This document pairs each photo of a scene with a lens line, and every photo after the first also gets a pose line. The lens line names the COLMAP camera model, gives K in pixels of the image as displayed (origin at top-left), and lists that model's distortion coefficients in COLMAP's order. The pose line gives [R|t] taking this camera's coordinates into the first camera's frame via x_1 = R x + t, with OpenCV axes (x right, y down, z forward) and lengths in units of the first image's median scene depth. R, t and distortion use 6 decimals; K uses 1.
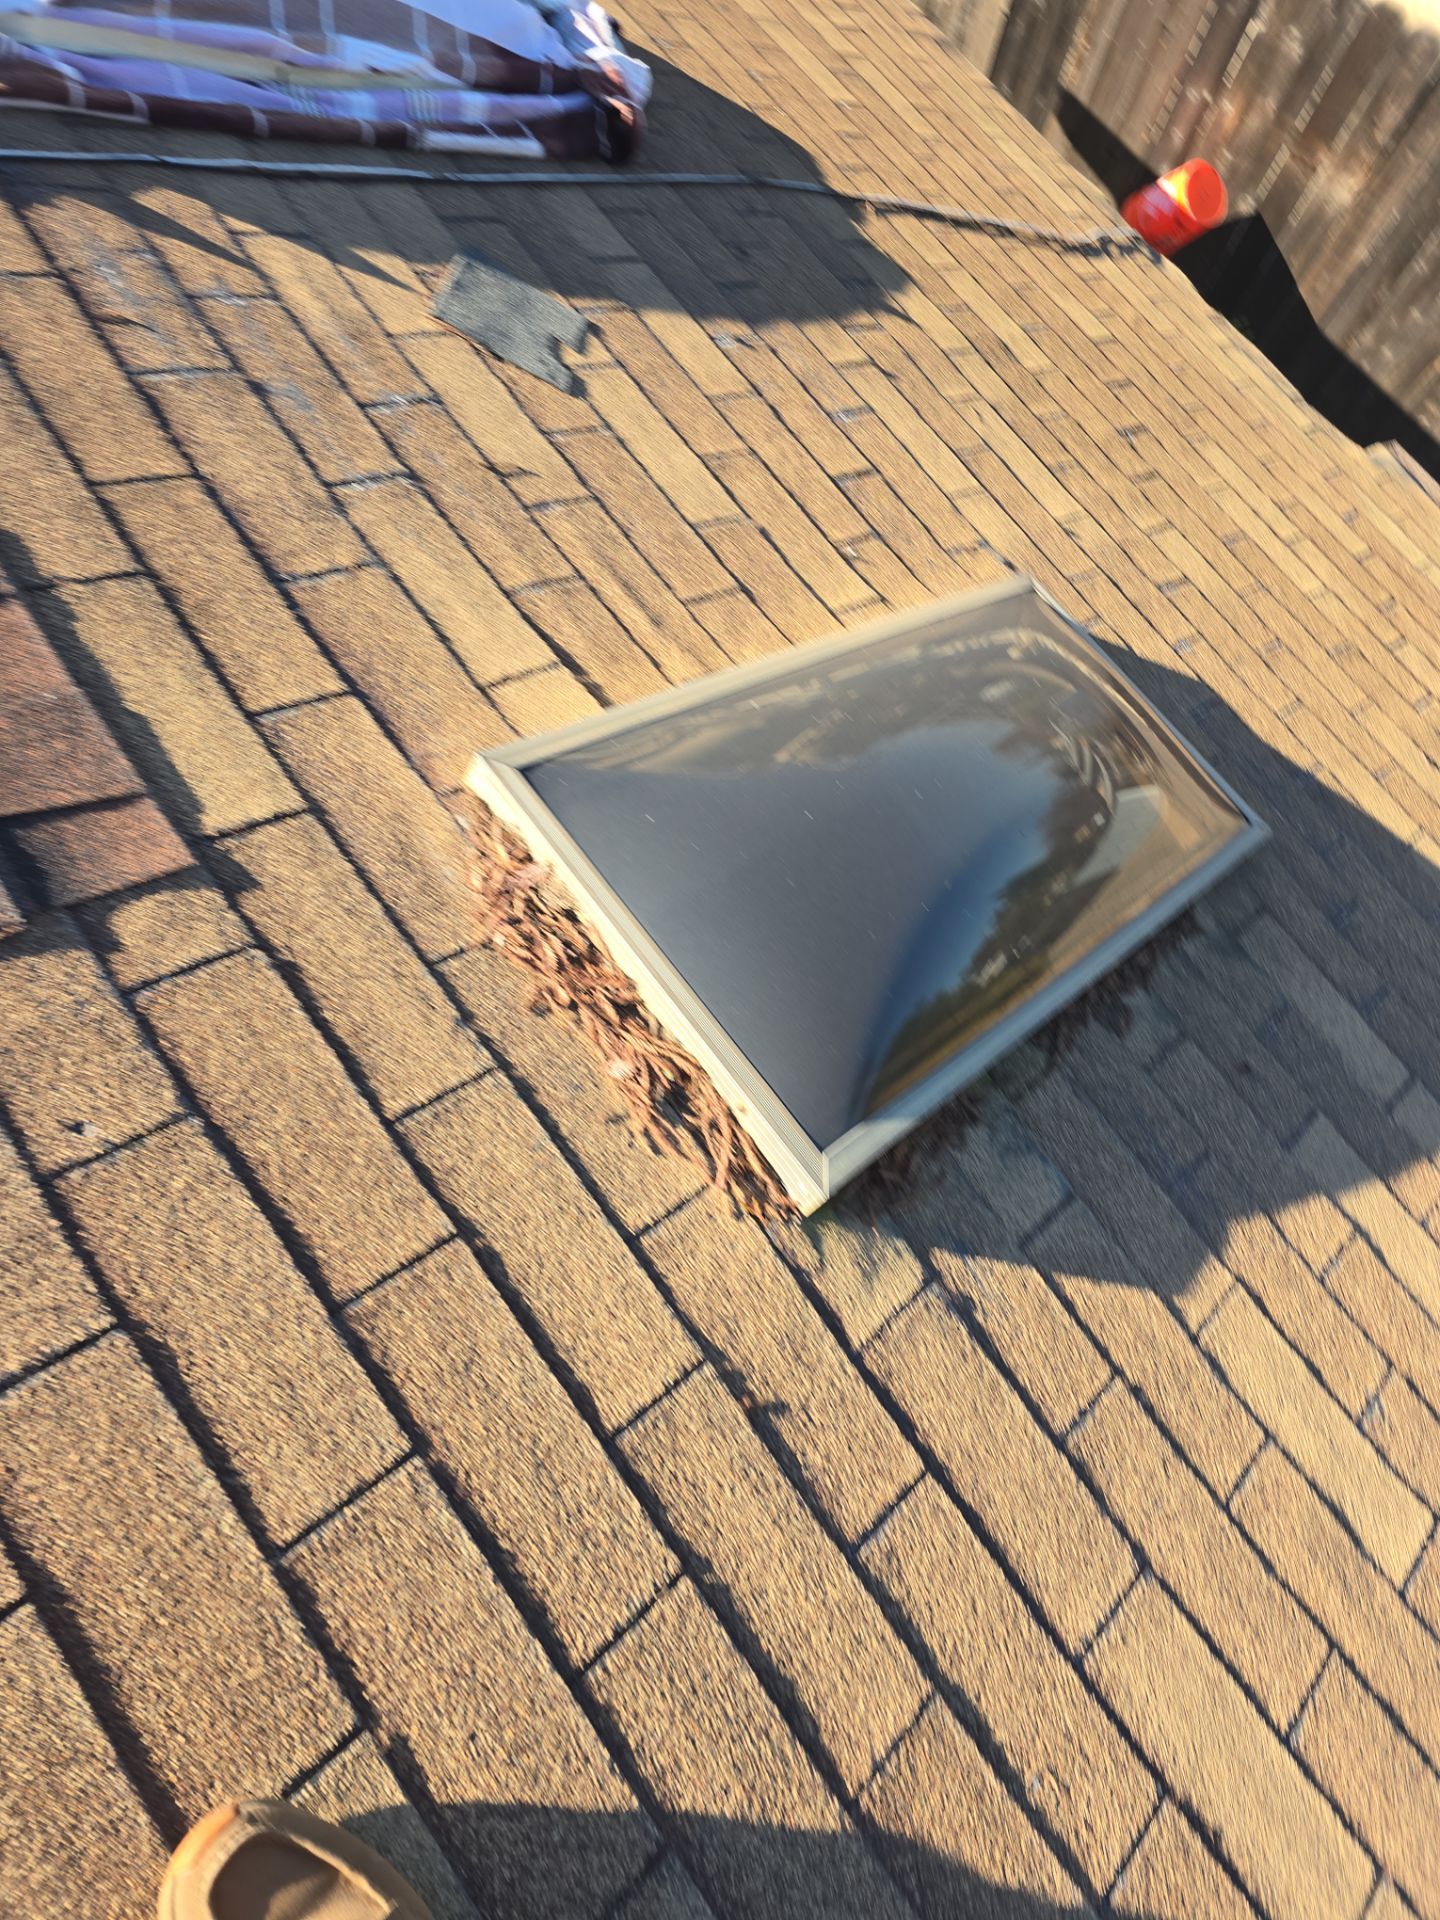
lens RADIAL K [[1284.1, 0, 723.0], [0, 1284.1, 955.0], [0, 0, 1]] dist [0.049369, -0.047319]
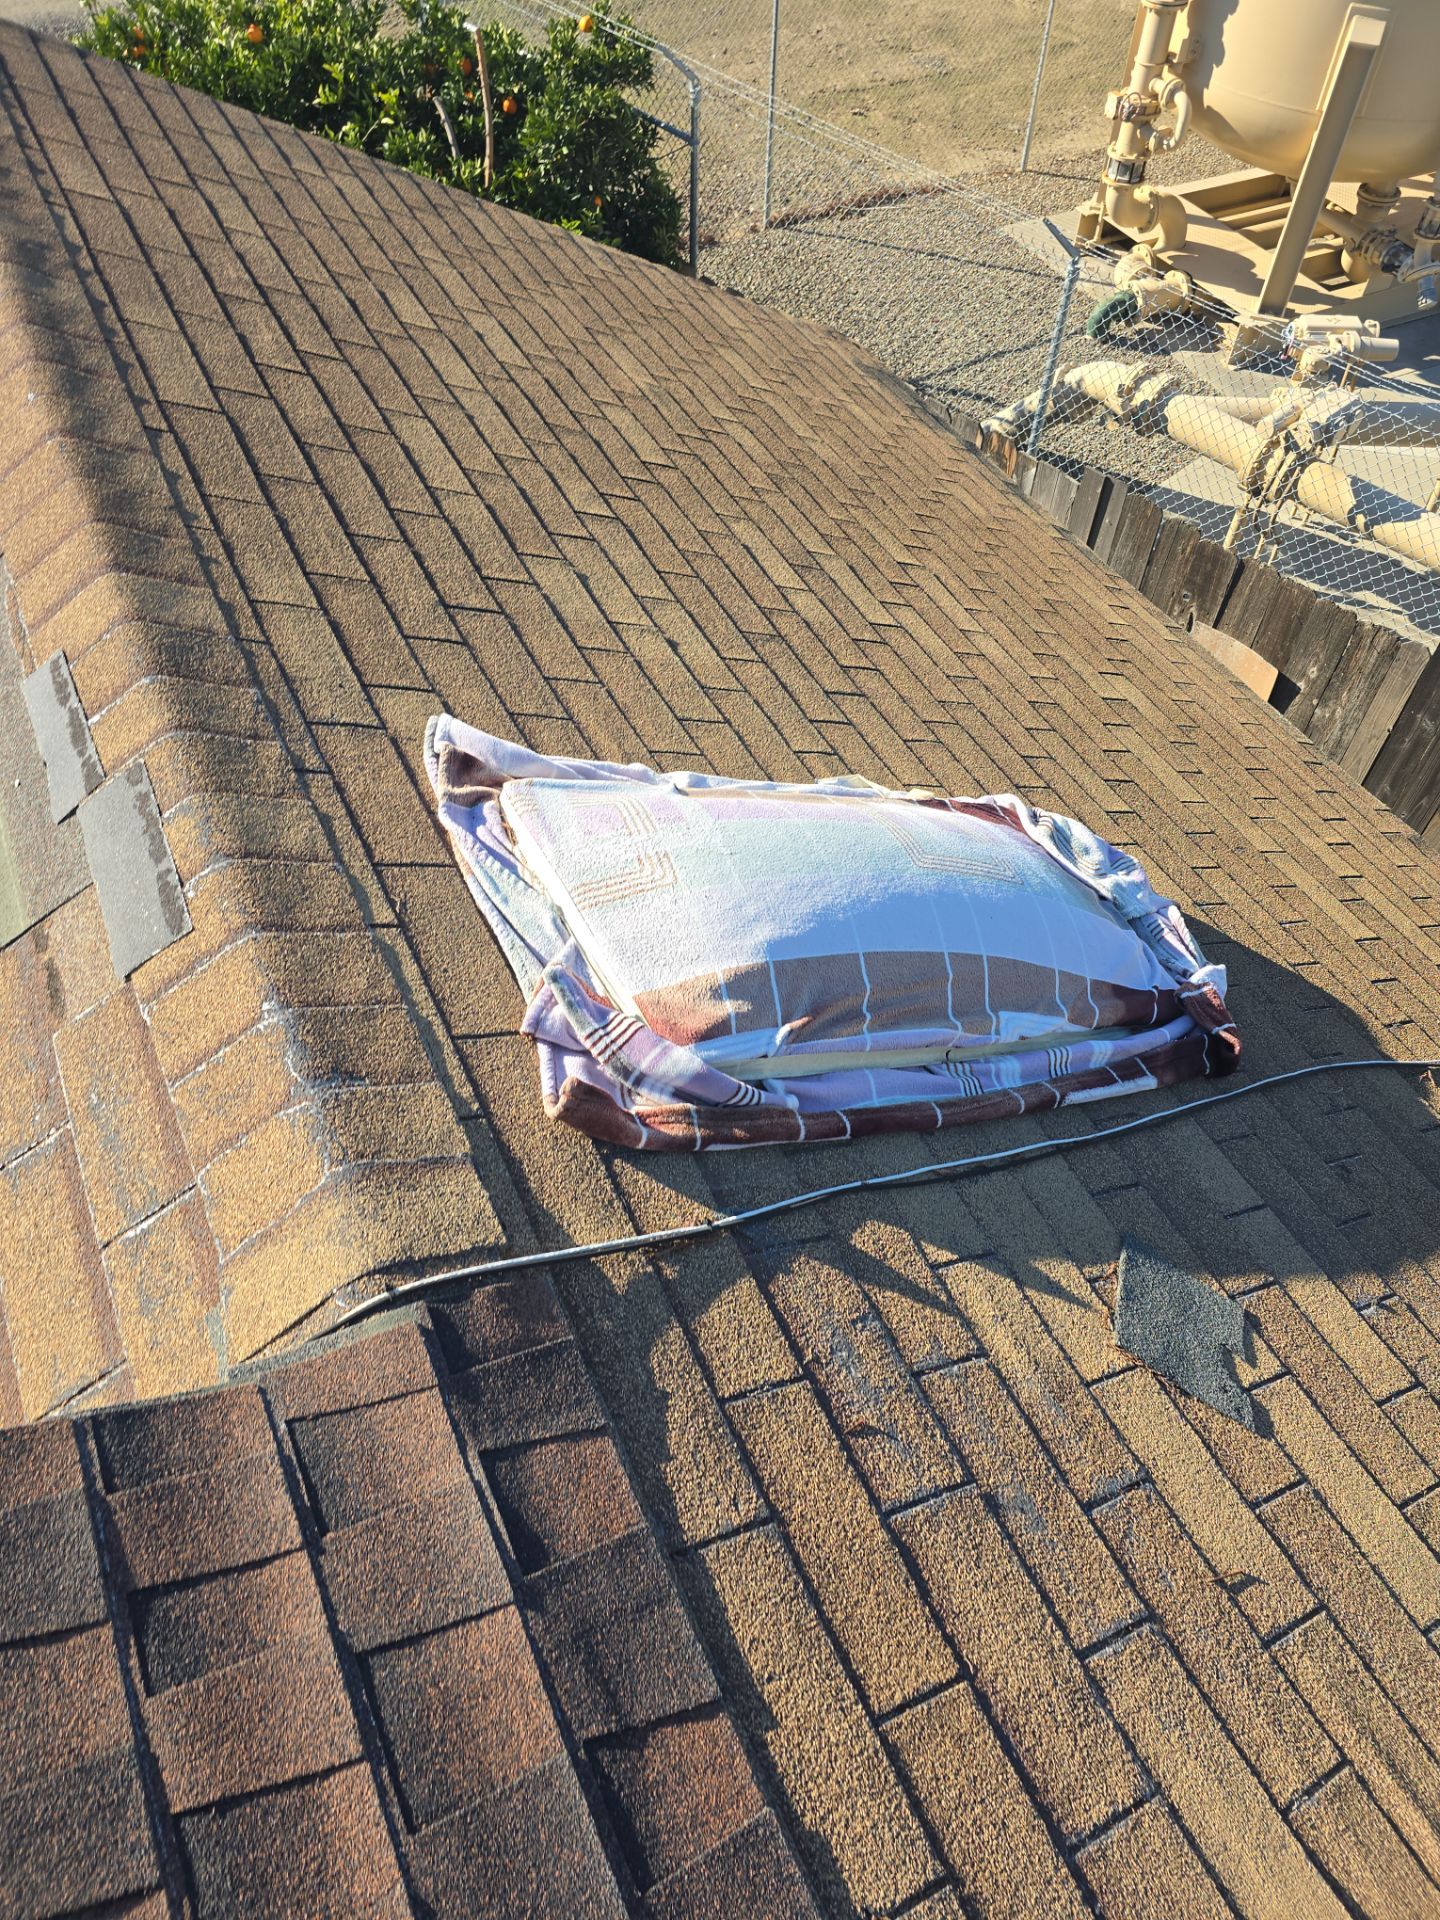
lens RADIAL K [[1284.1, 0, 723.0], [0, 1284.1, 955.0], [0, 0, 1]] dist [0.049369, -0.047319]
pose [[0.983423, 0.075464, -0.164875, -0.384700], [-0.125445, 0.939711, -0.318131, -0.441570], [0.130928, 0.333540, 0.933600, 0.003515]]
